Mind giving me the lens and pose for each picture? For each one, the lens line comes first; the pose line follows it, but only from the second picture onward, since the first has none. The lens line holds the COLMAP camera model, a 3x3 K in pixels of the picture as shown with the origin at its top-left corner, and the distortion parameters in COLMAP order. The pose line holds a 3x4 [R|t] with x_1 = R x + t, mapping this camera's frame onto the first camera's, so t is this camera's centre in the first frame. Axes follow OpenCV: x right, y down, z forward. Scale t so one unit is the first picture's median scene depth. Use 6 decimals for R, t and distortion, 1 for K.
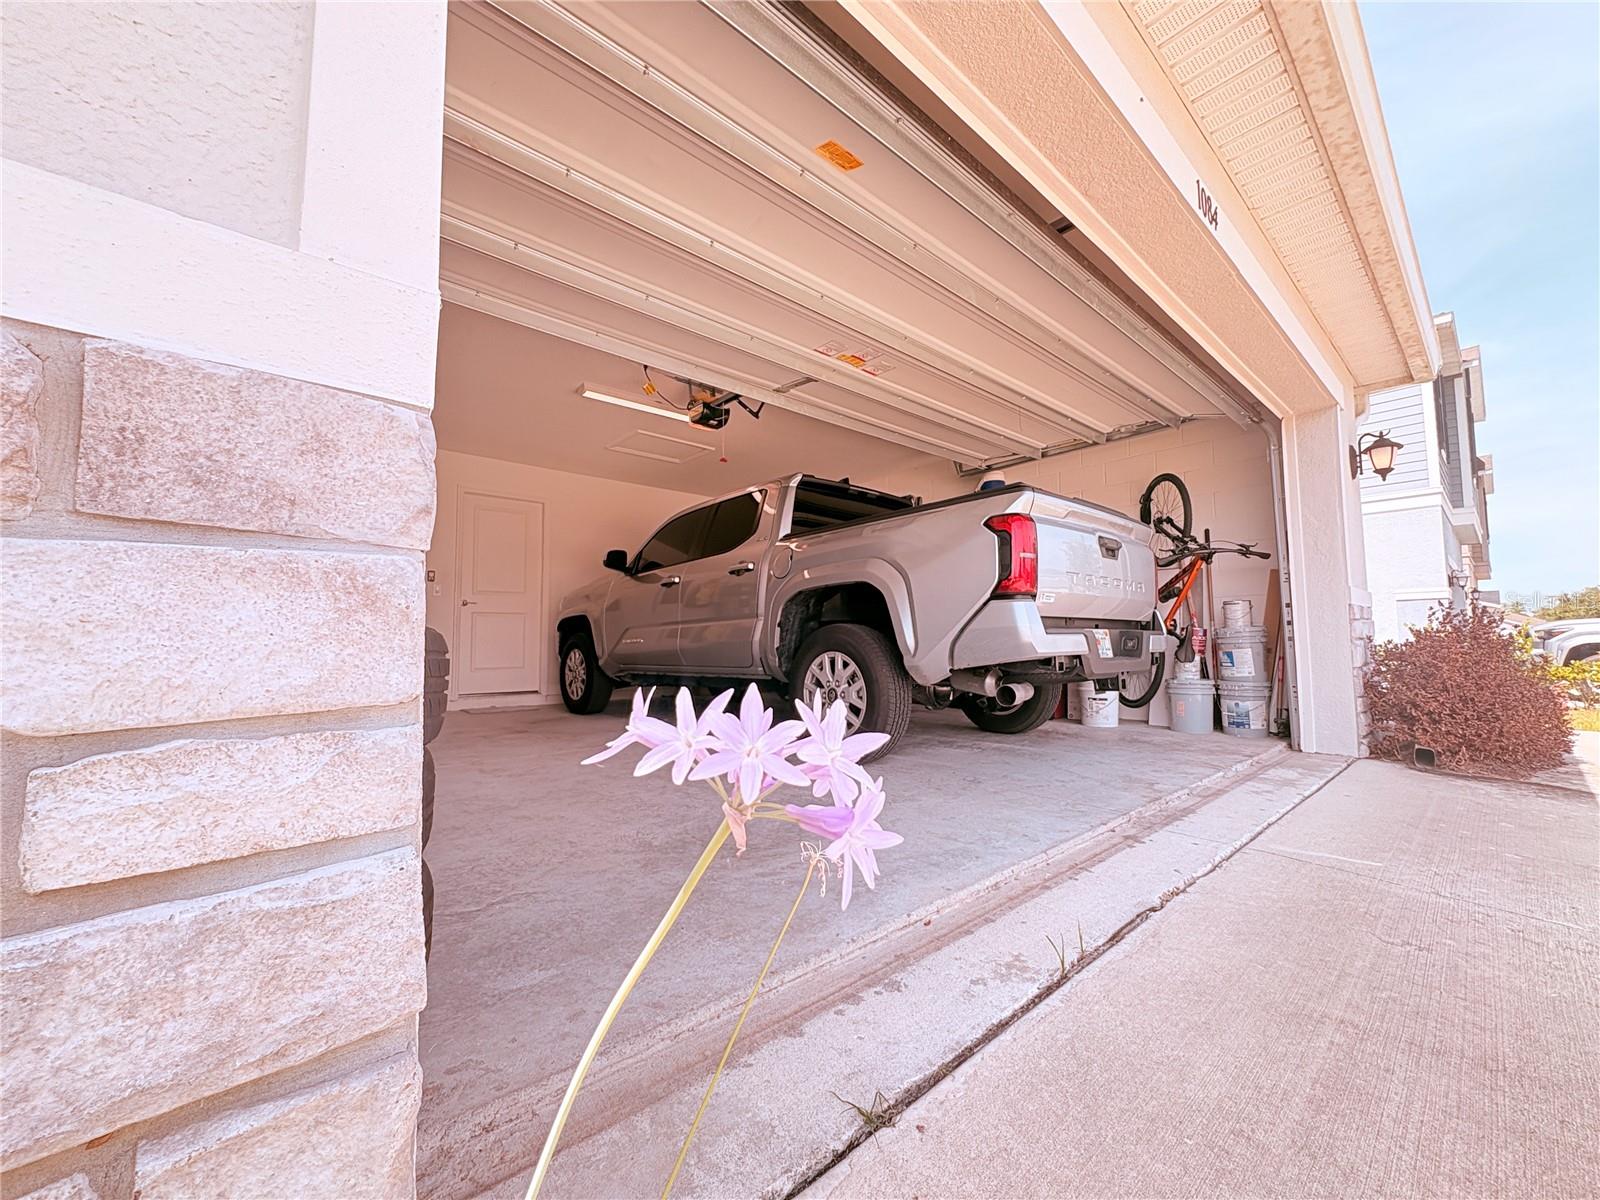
lens RADIAL K [[635.0, 0, 800.0], [0, 635.0, 600.0], [0, 0, 1]] dist [0.001650, -0.000148]
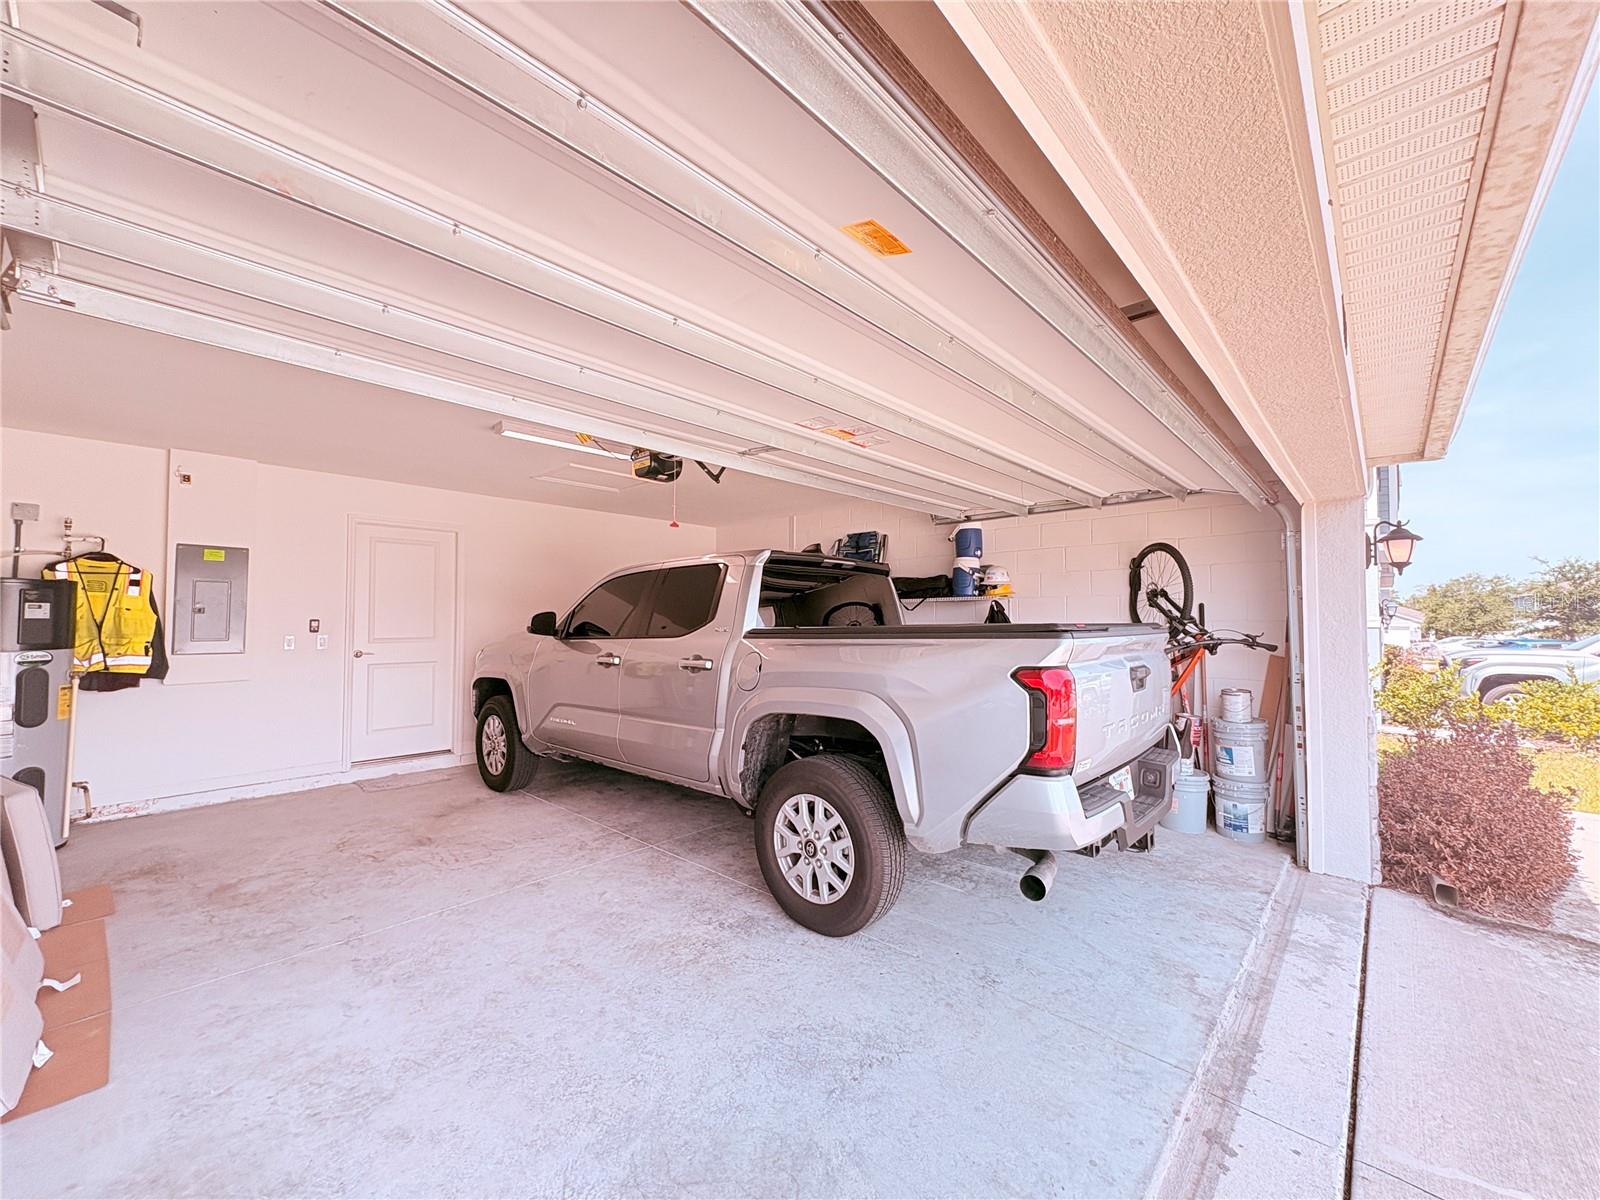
lens RADIAL K [[635.0, 0, 800.0], [0, 635.0, 600.0], [0, 0, 1]] dist [0.001650, -0.000148]
pose [[0.995261, 0.013642, 0.096274, -0.039330], [-0.017039, 0.999258, 0.034551, -0.169768], [-0.095731, -0.036027, 0.994755, 0.163606]]
